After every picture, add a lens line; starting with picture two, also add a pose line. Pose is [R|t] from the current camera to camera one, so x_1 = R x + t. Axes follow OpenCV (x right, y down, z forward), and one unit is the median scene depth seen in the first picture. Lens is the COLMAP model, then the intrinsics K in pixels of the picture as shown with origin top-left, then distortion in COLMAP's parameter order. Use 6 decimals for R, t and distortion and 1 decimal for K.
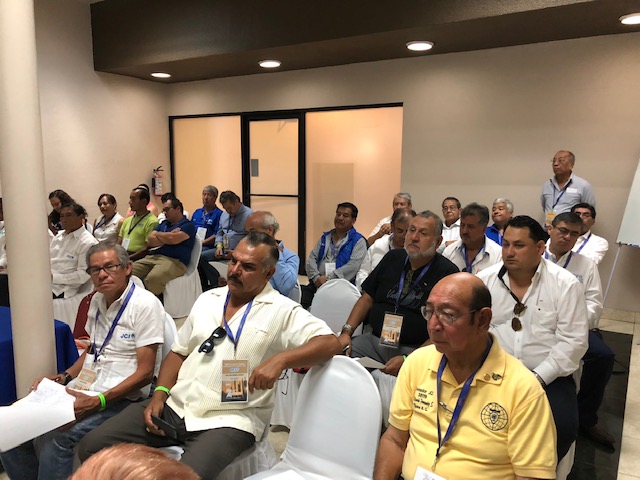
lens RADIAL K [[523.8, 0, 319.4], [0, 523.8, 253.2], [0, 0, 1]] dist [0.013046, 0.008128]
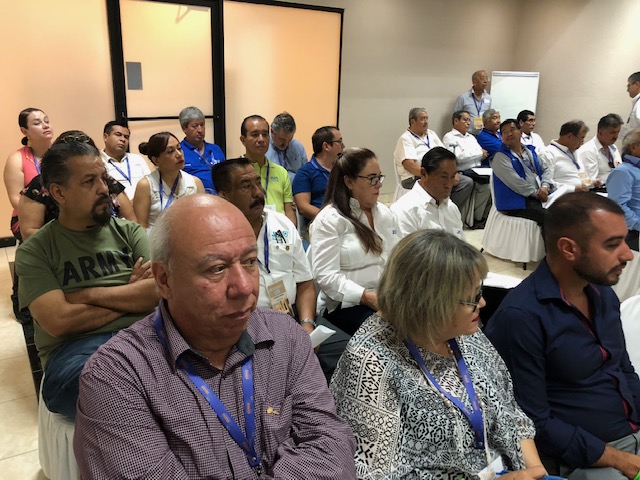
lens RADIAL K [[525.9, 0, 309.7], [0, 525.9, 241.4], [0, 0, 1]] dist [0.007929, -0.003706]
pose [[0.462607, -0.249335, 0.850780, -0.721124], [0.118218, 0.968417, 0.219530, -0.093594], [-0.878646, -0.000979, 0.477472, 0.568475]]
